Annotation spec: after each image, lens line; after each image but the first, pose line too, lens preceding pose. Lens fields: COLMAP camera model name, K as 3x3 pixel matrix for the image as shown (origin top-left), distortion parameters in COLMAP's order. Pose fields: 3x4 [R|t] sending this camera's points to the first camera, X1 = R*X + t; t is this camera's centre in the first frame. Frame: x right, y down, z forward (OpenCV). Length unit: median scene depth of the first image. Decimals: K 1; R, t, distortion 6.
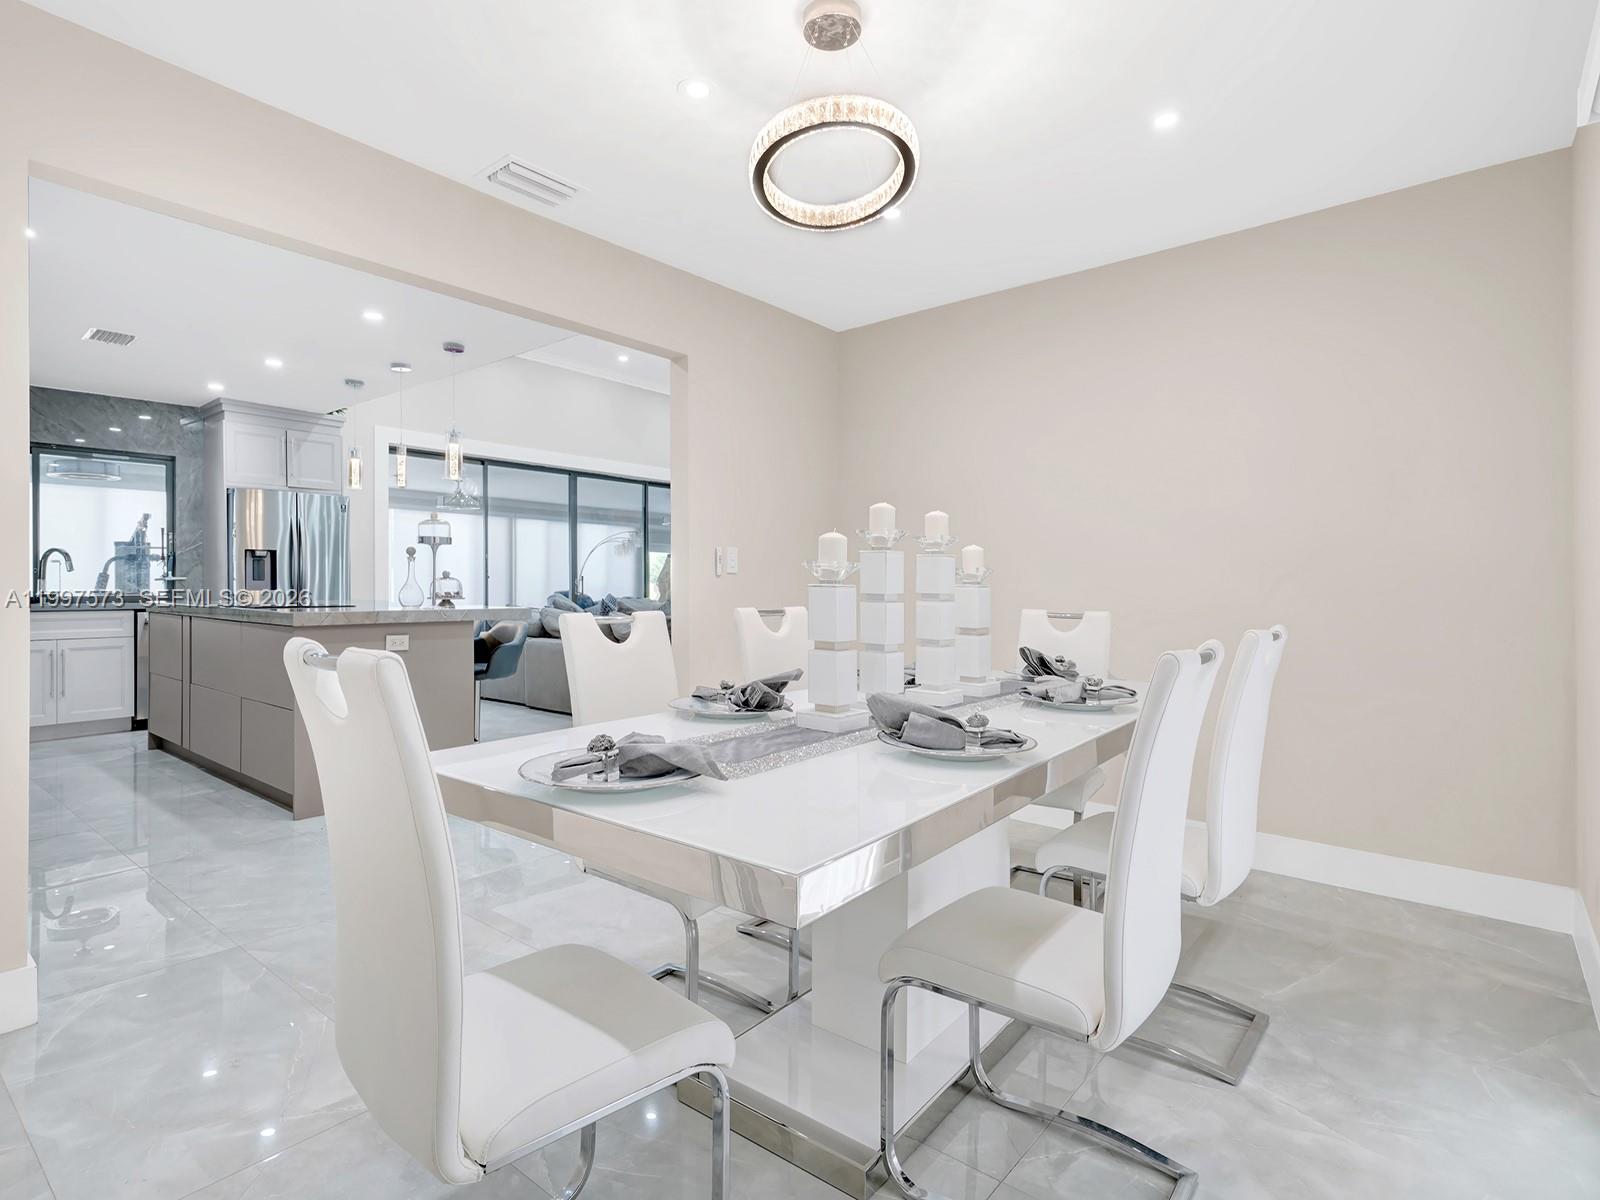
lens RADIAL K [[828.4, 0, 798.4], [0, 828.4, 583.9], [0, 0, 1]] dist [0.014259, -0.001364]
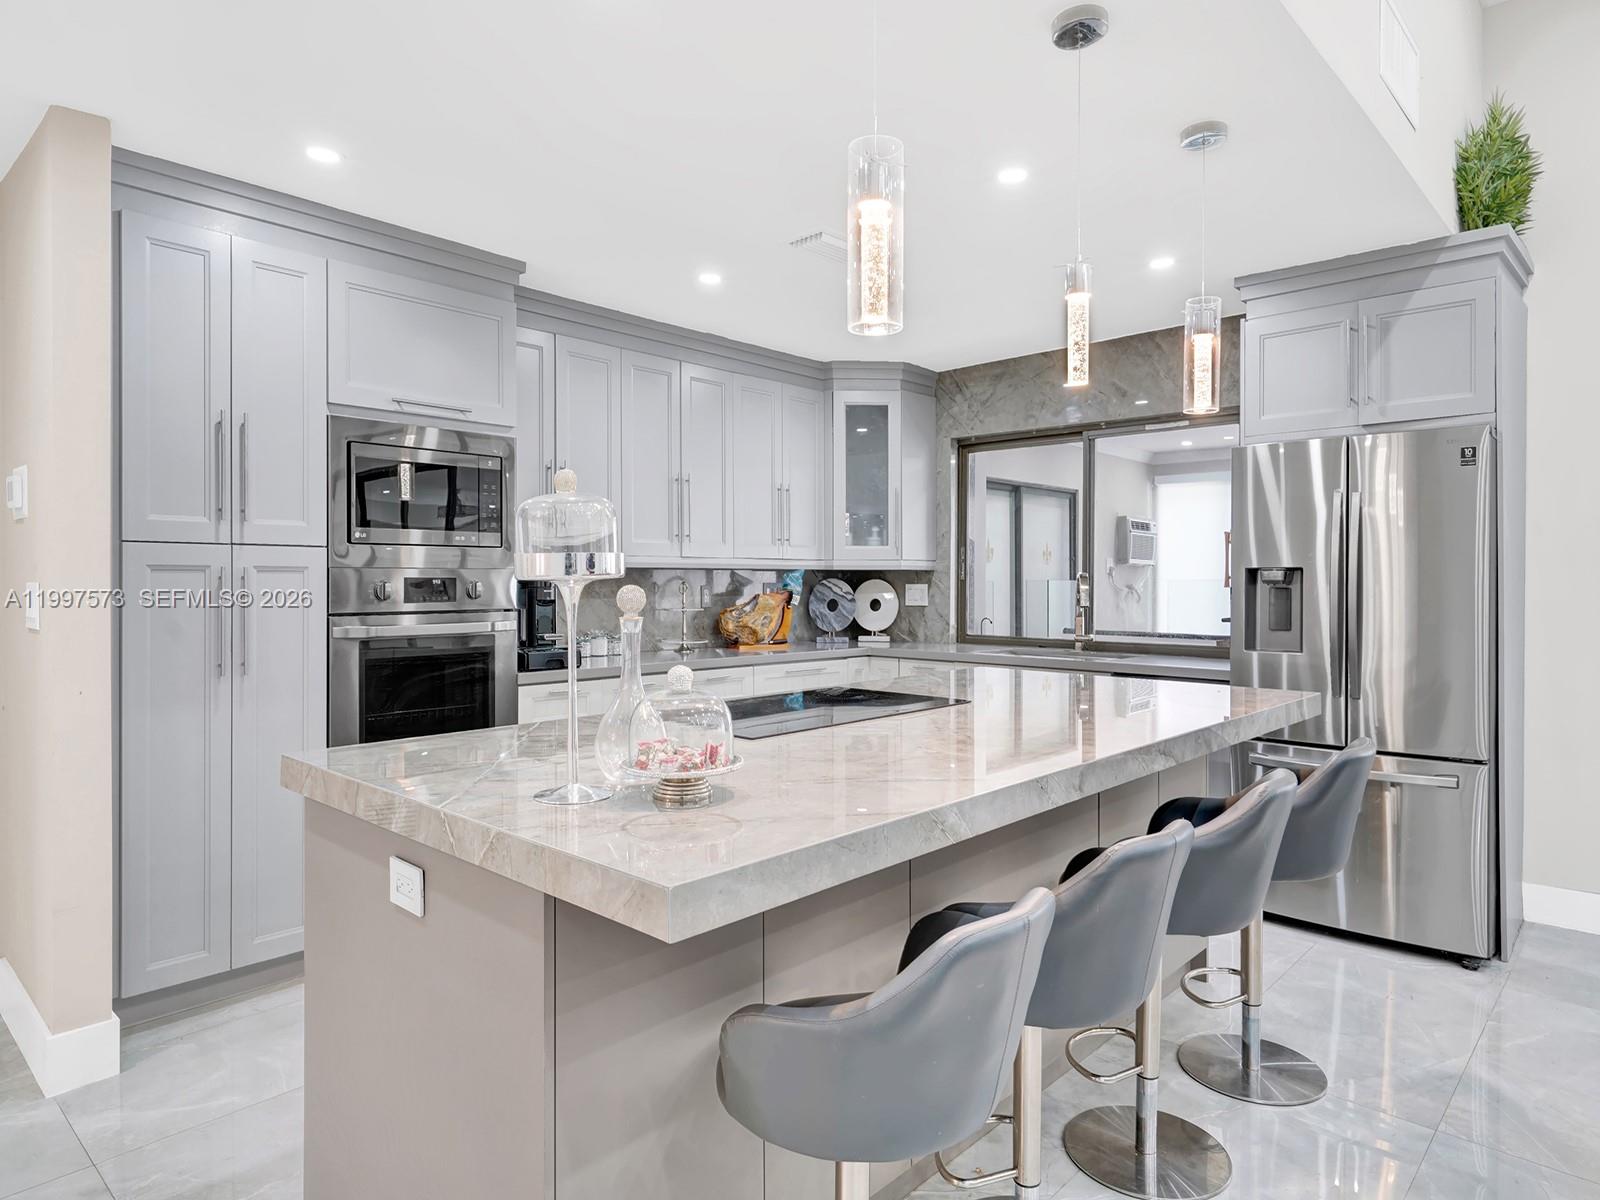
lens RADIAL K [[978.7, 0, 803.6], [0, 978.7, 590.5], [0, 0, 1]] dist [0.013843, -0.001982]
pose [[-0.046096, 0.005544, -0.998922, -0.060055], [0.000095, 0.999985, 0.005546, -0.029450], [0.998937, 0.000161, -0.046096, 0.722682]]
